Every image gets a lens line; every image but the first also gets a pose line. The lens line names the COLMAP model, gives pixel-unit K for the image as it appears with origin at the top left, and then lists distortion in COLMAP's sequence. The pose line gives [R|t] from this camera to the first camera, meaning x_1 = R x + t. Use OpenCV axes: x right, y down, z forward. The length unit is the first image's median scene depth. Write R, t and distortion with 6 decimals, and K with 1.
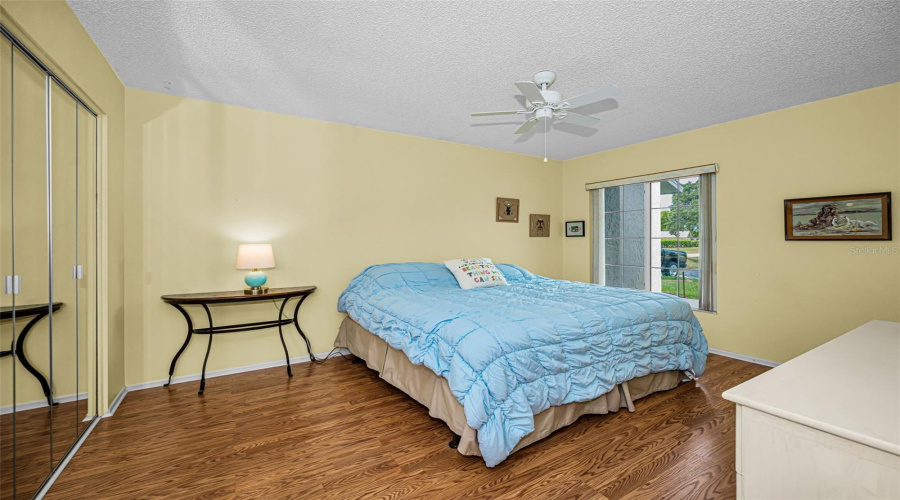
lens RADIAL K [[360.8, 0, 452.0], [0, 360.8, 237.5], [0, 0, 1]] dist [-0.000448, -0.000104]
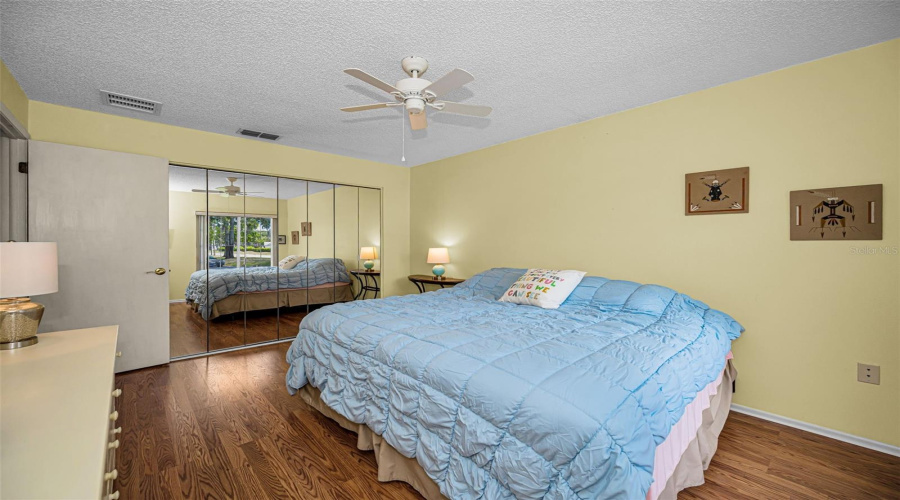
lens RADIAL K [[355.2, 0, 458.9], [0, 355.2, 245.2], [0, 0, 1]] dist [-0.000966, -0.000084]
pose [[0.192296, 0.004669, -0.981326, 0.627944], [0.007453, 0.999953, 0.006218, -0.000745], [0.981309, -0.008509, 0.192252, 0.516727]]
